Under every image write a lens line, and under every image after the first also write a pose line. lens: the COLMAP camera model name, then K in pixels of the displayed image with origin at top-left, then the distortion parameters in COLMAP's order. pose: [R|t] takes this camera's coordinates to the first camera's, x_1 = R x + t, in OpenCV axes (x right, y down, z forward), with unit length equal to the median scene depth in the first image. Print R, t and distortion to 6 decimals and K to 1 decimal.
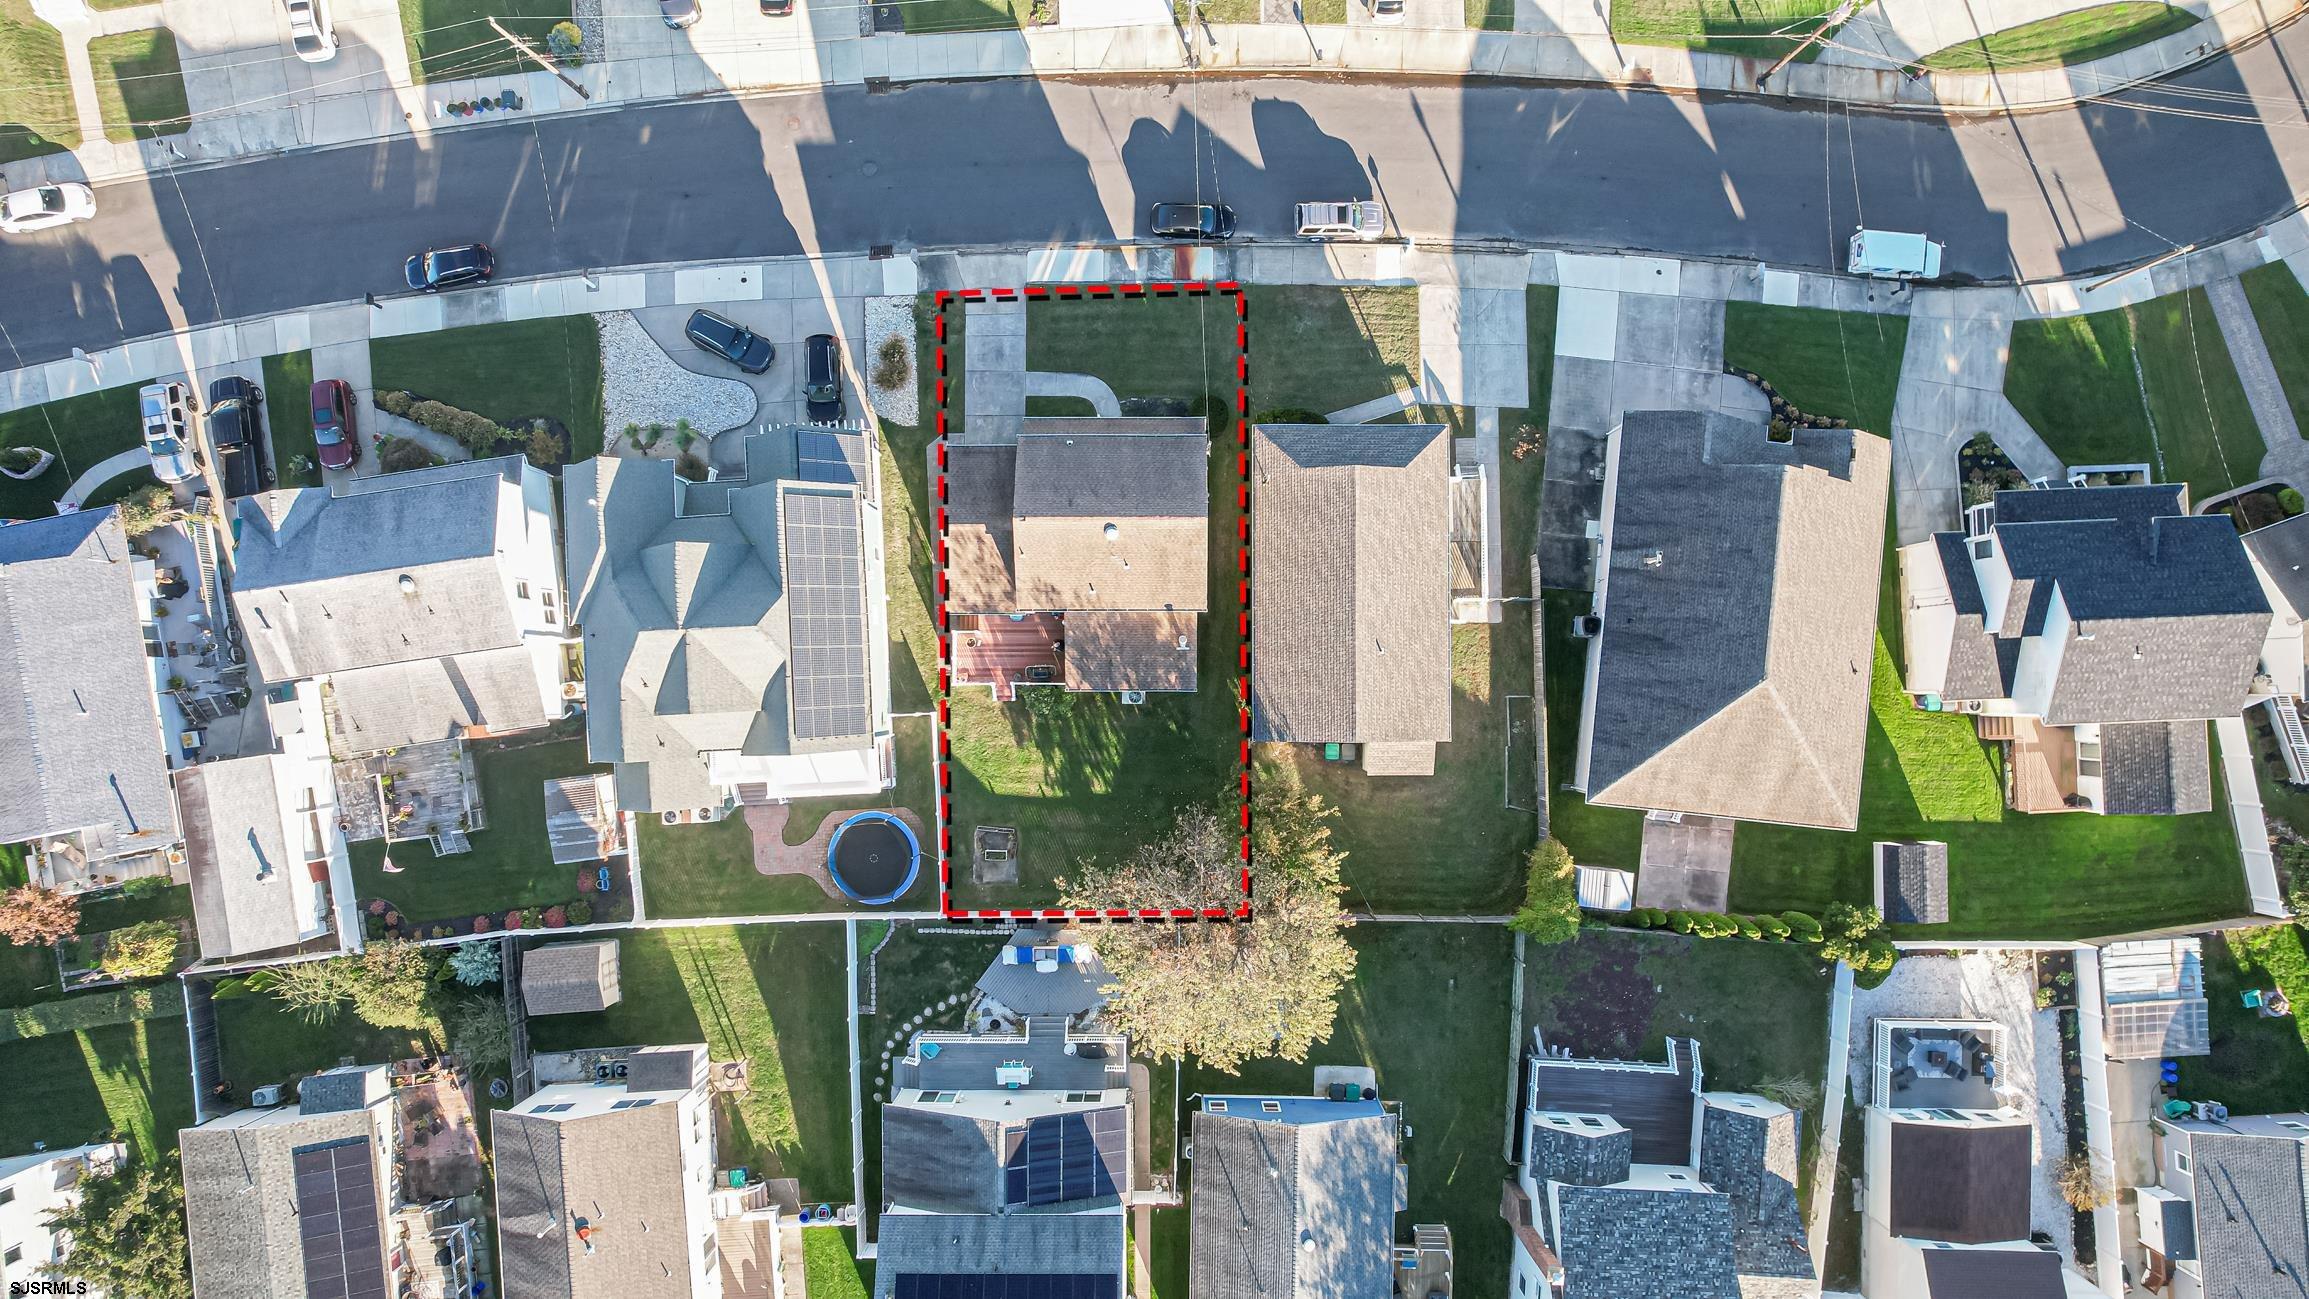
lens RADIAL K [[1477.7, 0, 1156.6], [0, 1477.7, 658.6], [0, 0, 1]] dist [-0.065721, 0.052459]
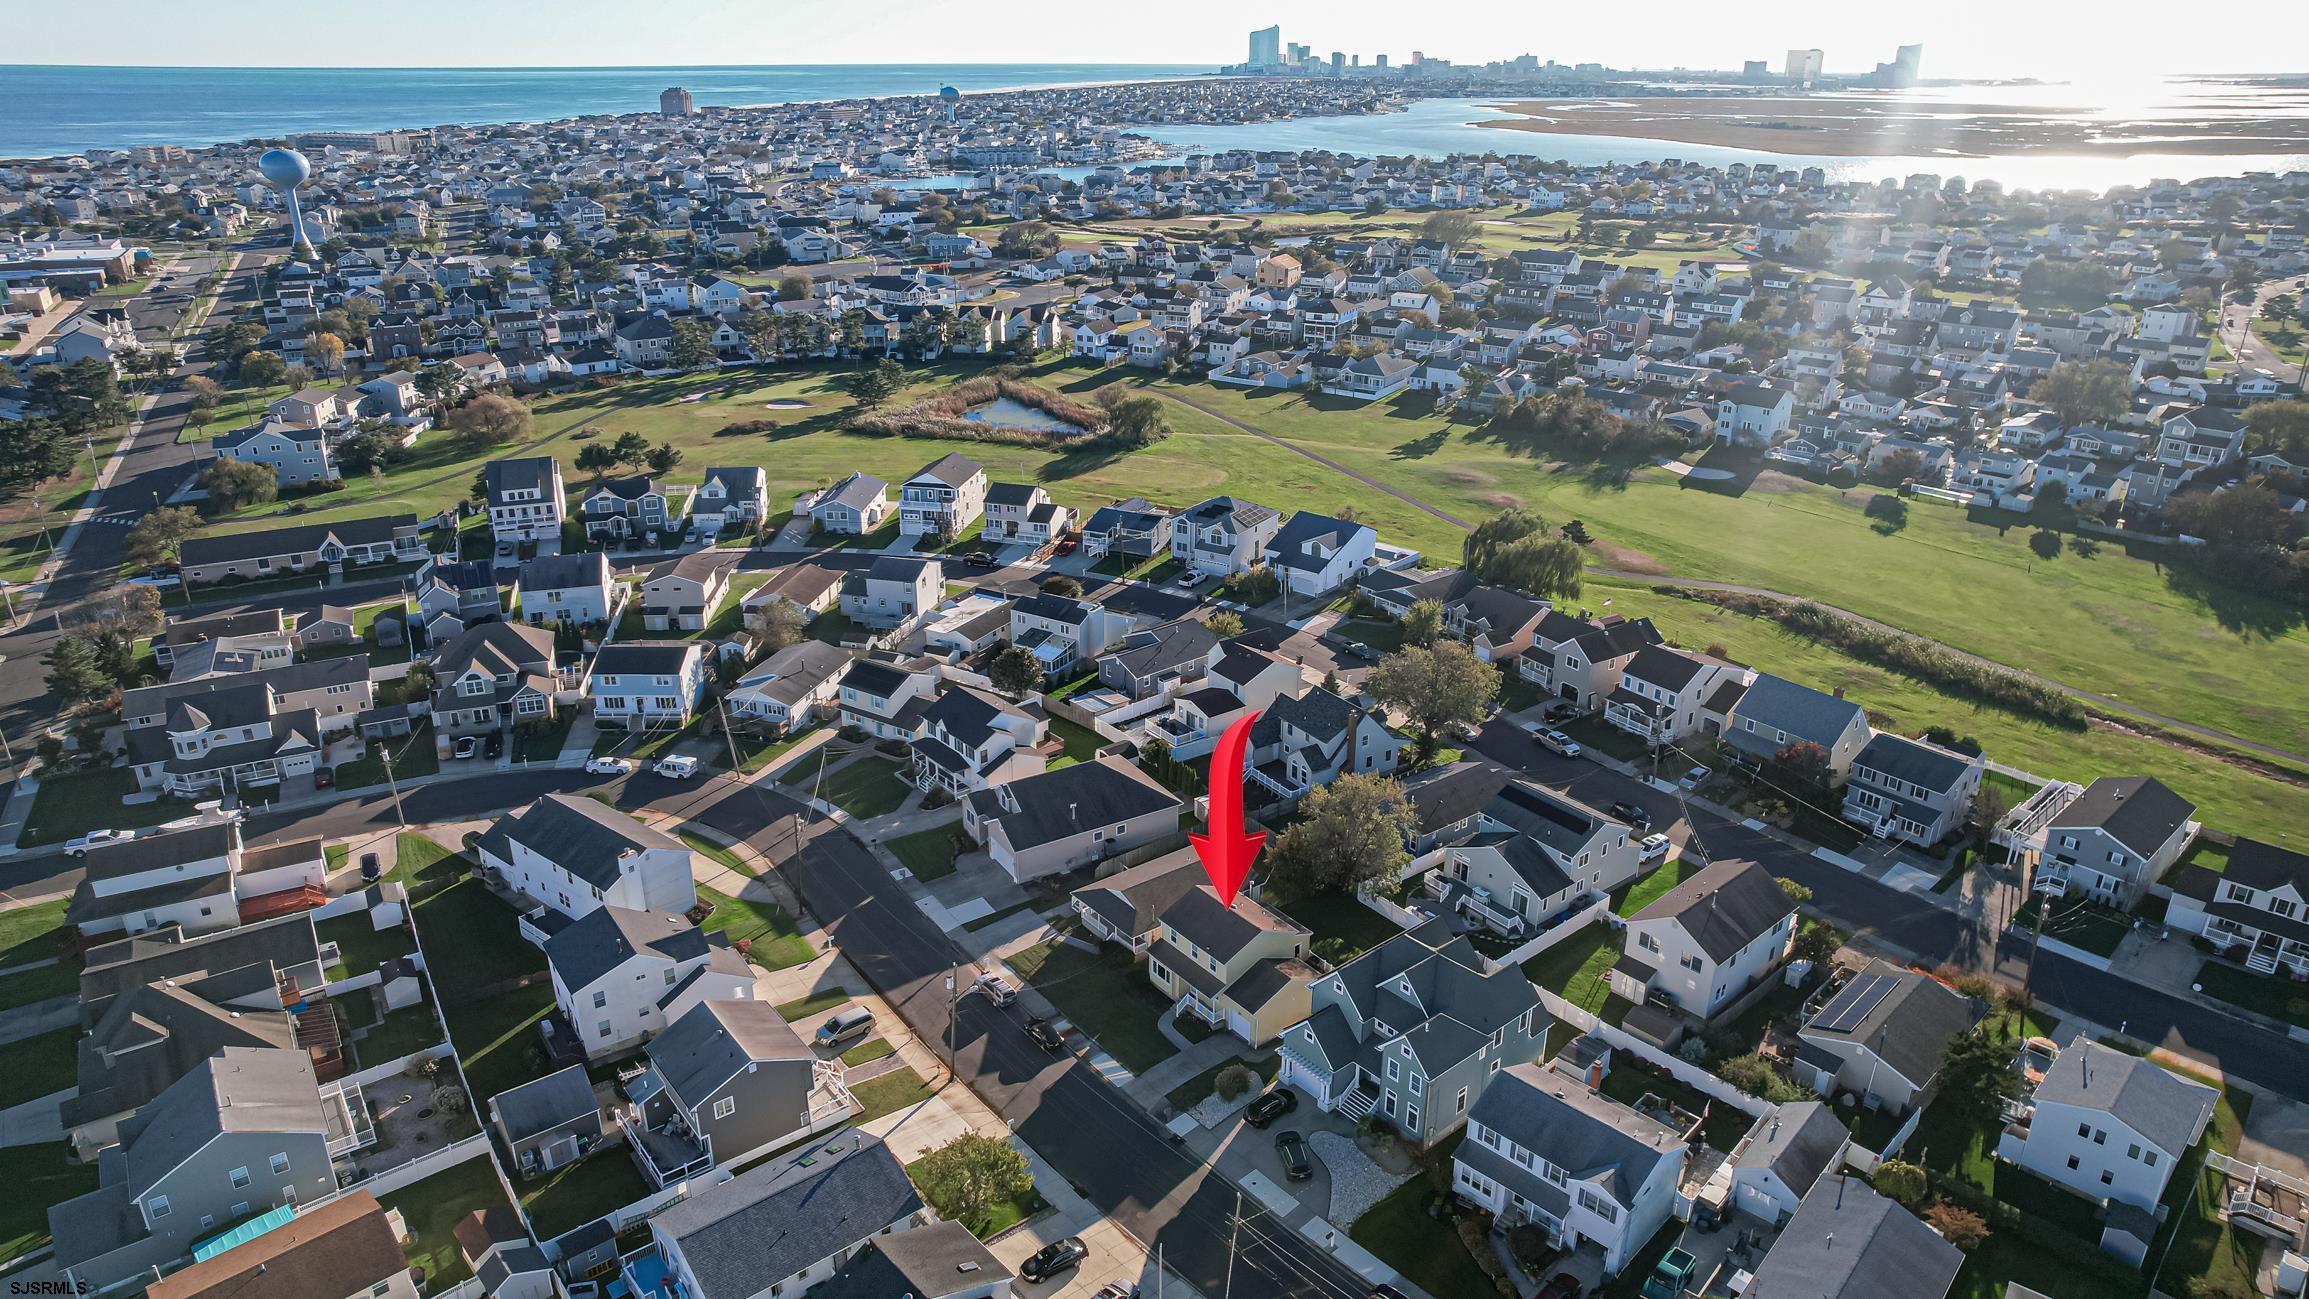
lens RADIAL K [[1477.7, 0, 1153.0], [0, 1477.7, 674.9], [0, 0, 1]] dist [-0.065721, 0.052459]
pose [[-0.604290, -0.311210, 0.733473, -1.097605], [0.796582, -0.216258, 0.564526, -1.018822], [-0.017067, 0.925408, 0.378587, 0.026095]]
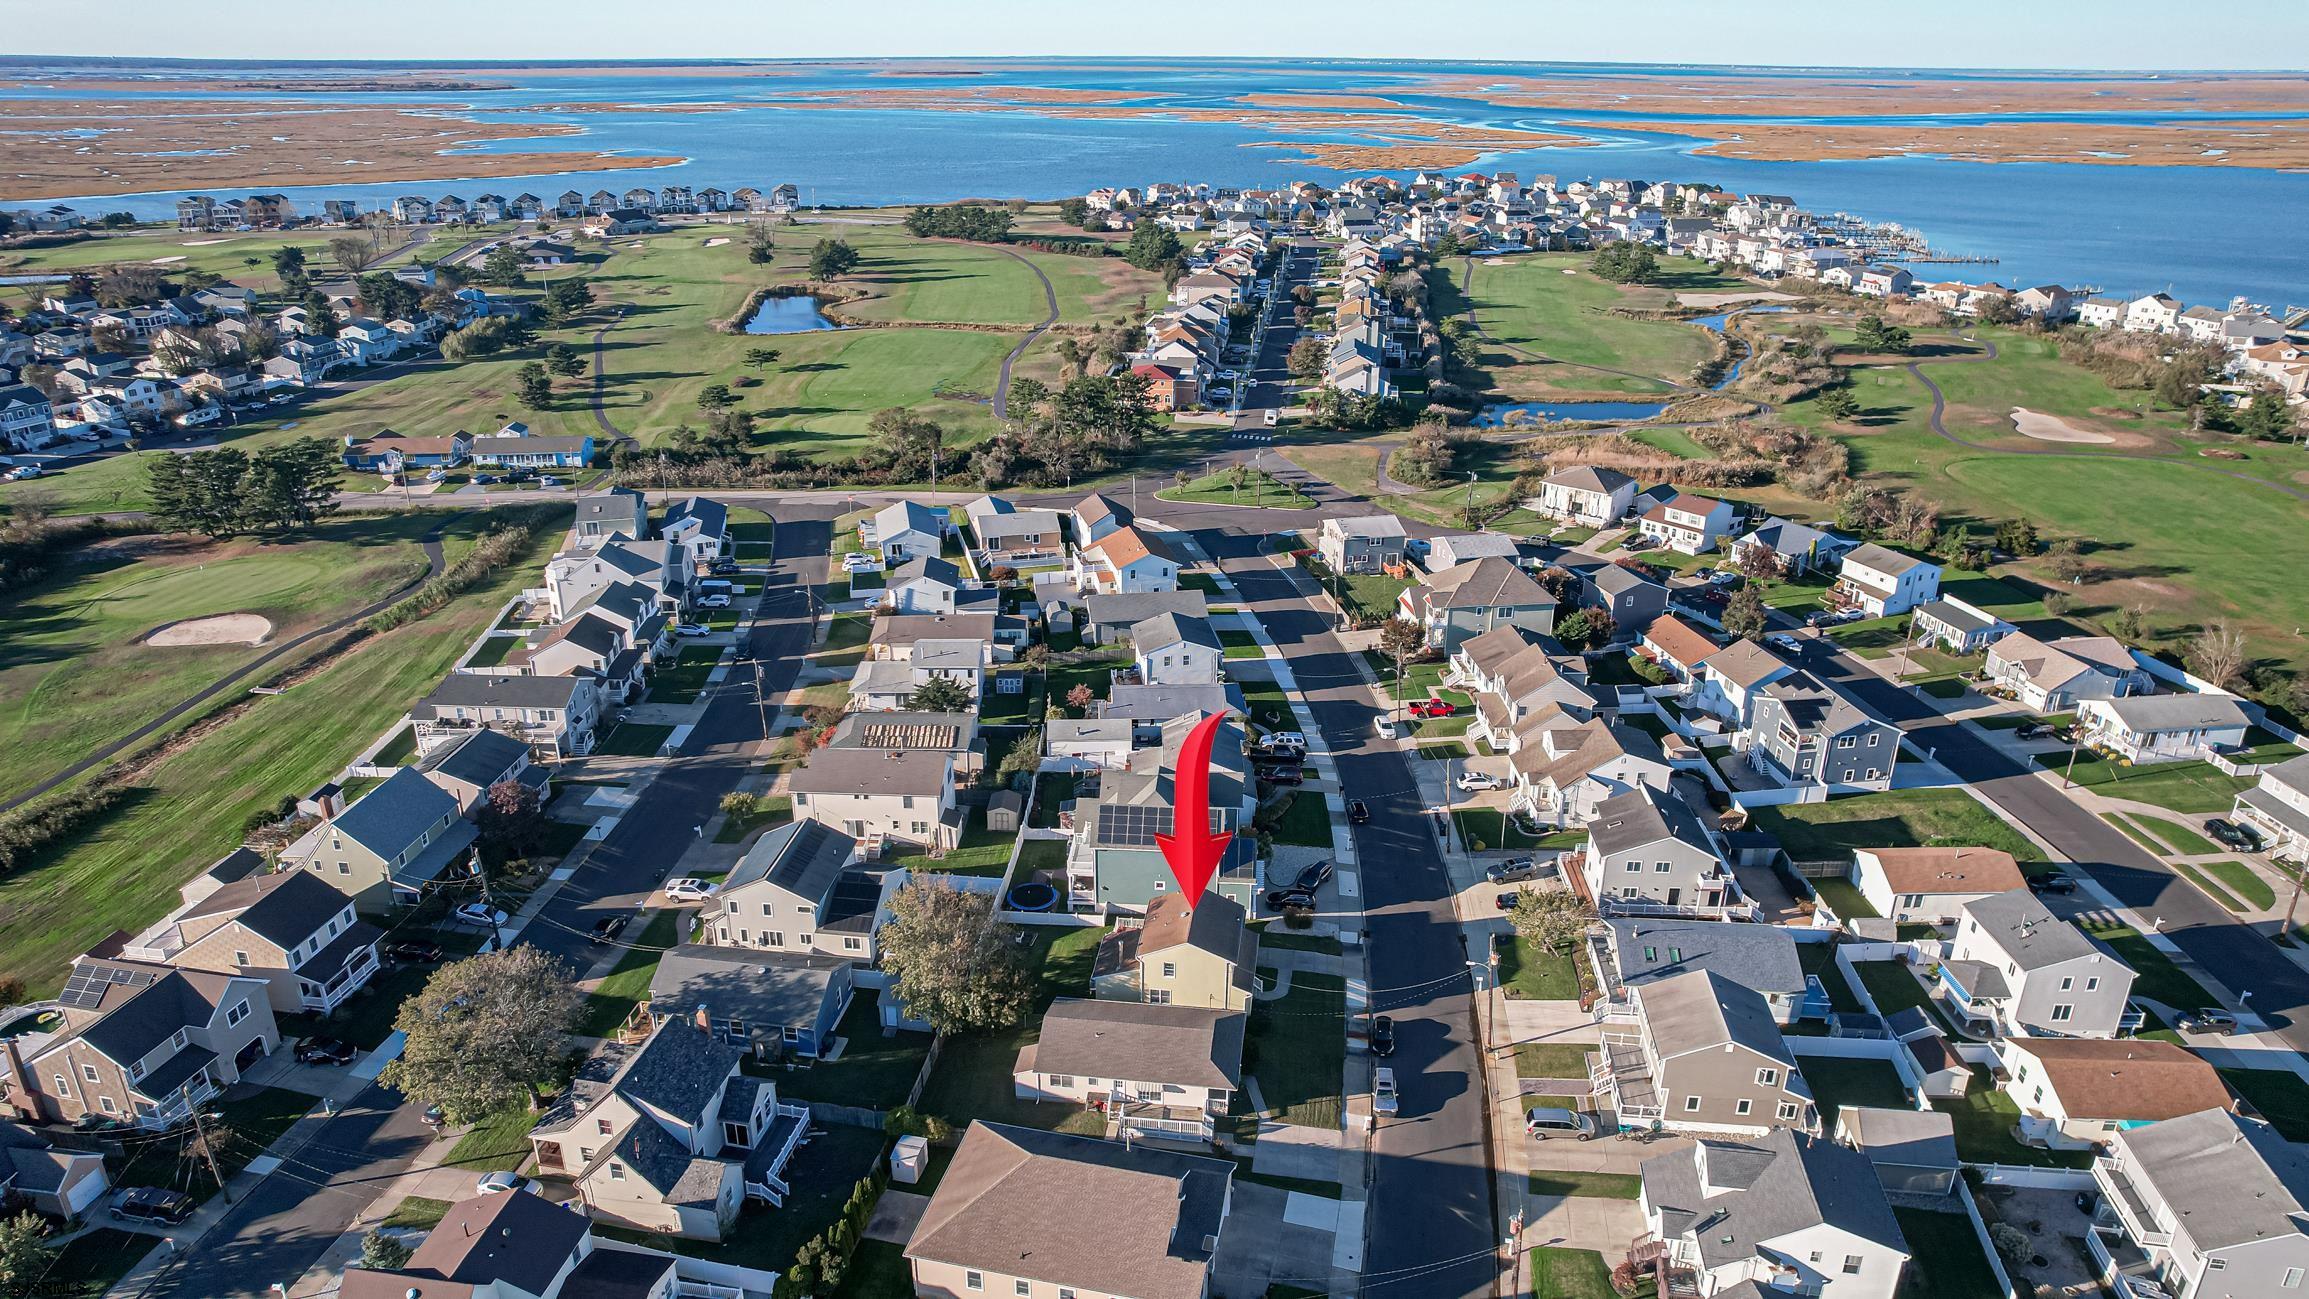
lens RADIAL K [[1477.7, 0, 1170.5], [0, 1477.7, 650.1], [0, 0, 1]] dist [-0.065721, 0.052459]
pose [[-0.116429, 0.377495, -0.918663, 1.350640], [-0.993110, -0.031869, 0.112768, -0.234011], [0.013292, 0.925463, 0.378605, 0.004659]]
